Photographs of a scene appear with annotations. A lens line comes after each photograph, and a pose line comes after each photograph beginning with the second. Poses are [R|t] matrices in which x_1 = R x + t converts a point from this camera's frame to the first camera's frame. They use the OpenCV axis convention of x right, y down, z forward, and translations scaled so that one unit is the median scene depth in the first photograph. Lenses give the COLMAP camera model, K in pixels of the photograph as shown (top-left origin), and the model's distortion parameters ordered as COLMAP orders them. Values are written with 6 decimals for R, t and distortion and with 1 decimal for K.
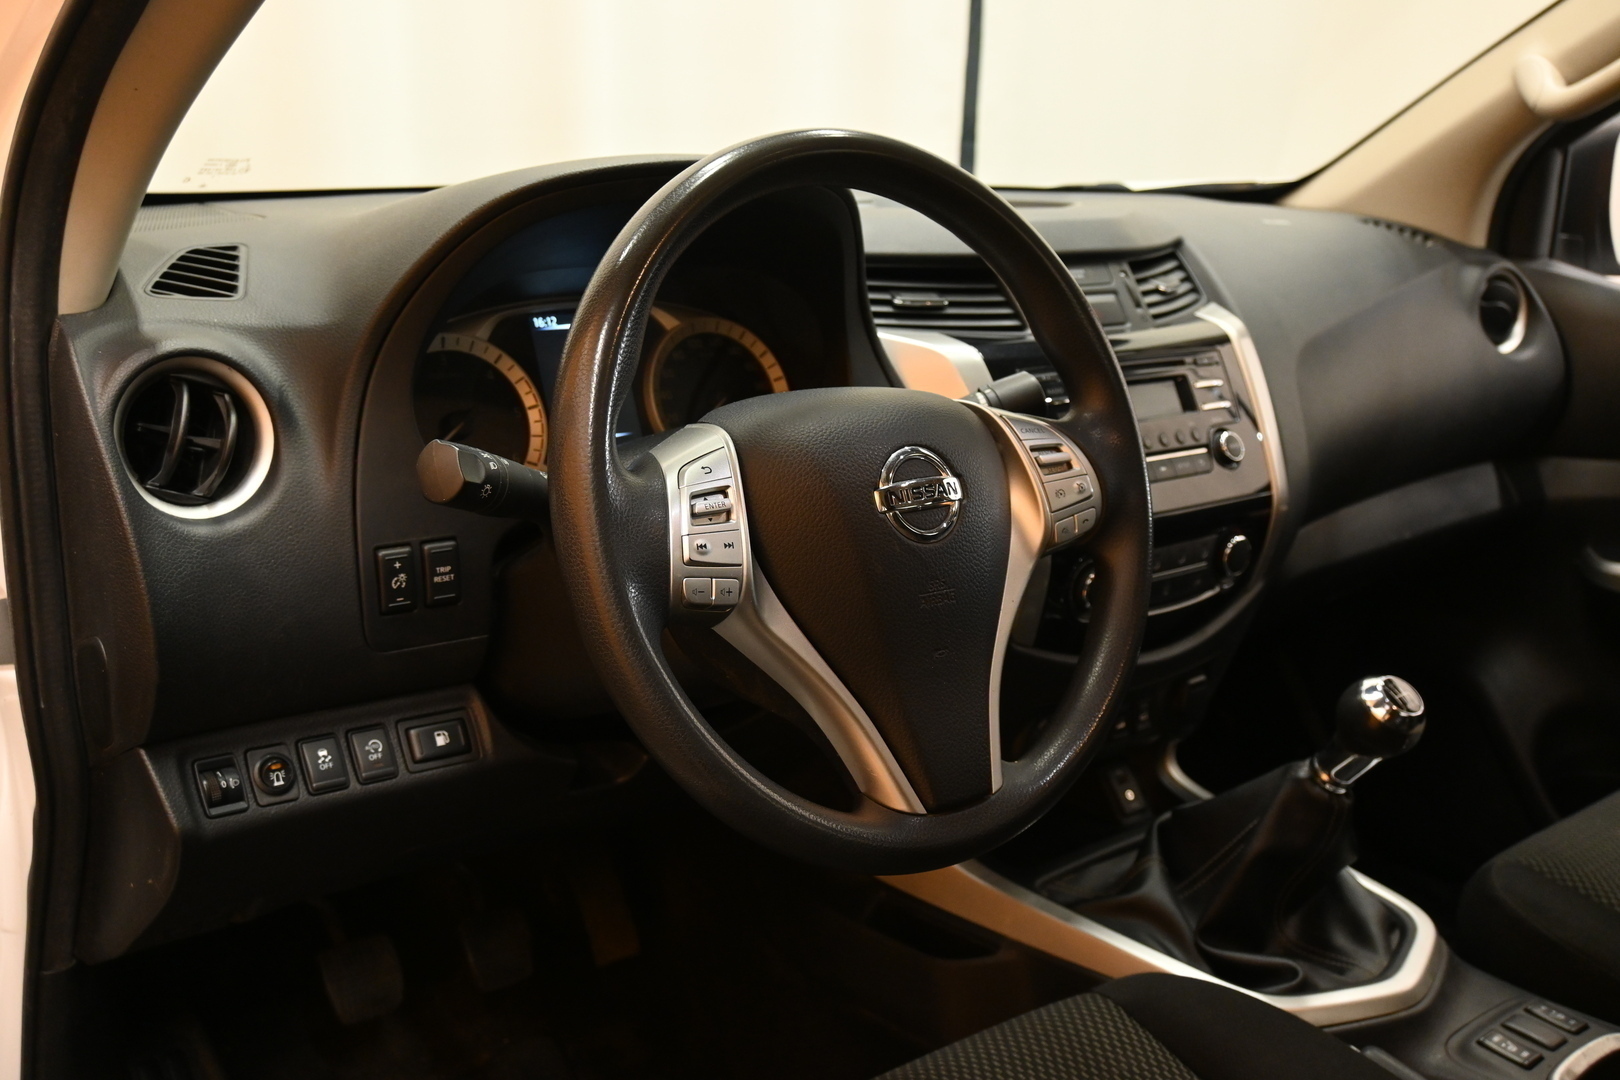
lens RADIAL K [[1537.2, 0, 810.0], [0, 1537.2, 540.0], [0, 0, 1]] dist [-0.000626, 0.001212]
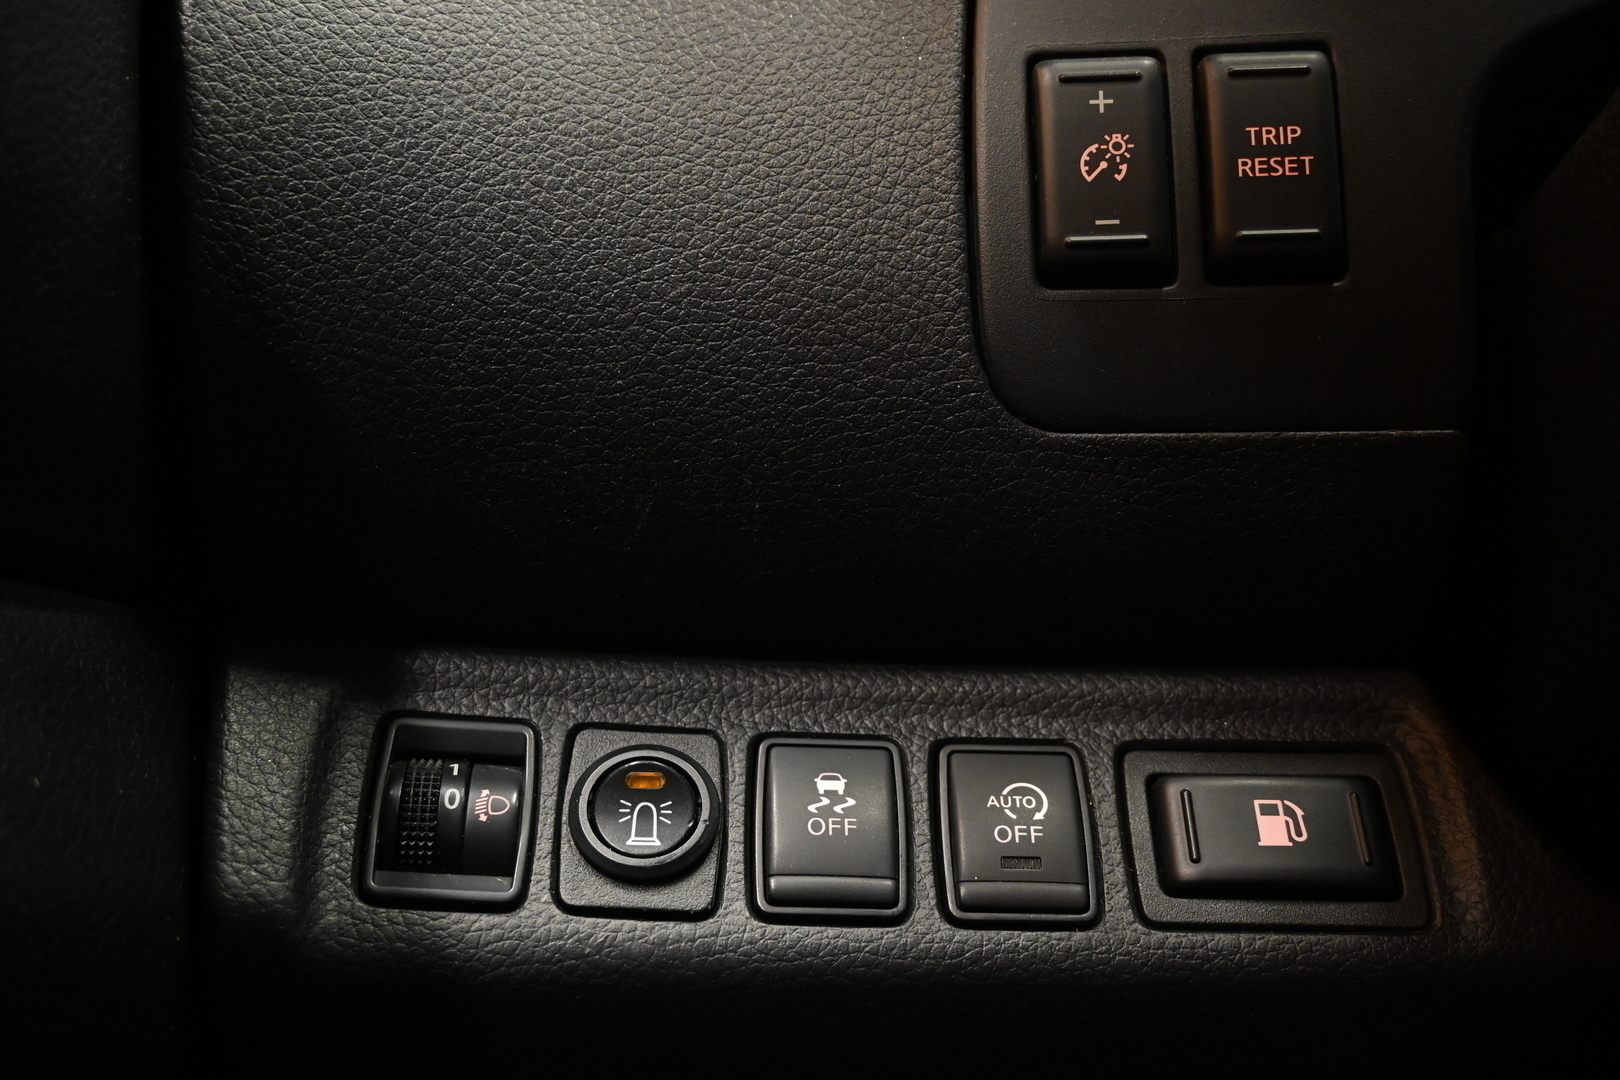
lens RADIAL K [[1747.7, 0, 810.0], [0, 1747.7, 540.0], [0, 0, 1]] dist [0.005572, 0.004201]
pose [[0.803556, -0.079714, -0.589868, -0.125837], [-0.116404, 0.950813, -0.287063, 0.186222], [0.583737, 0.299334, 0.754752, 0.733731]]
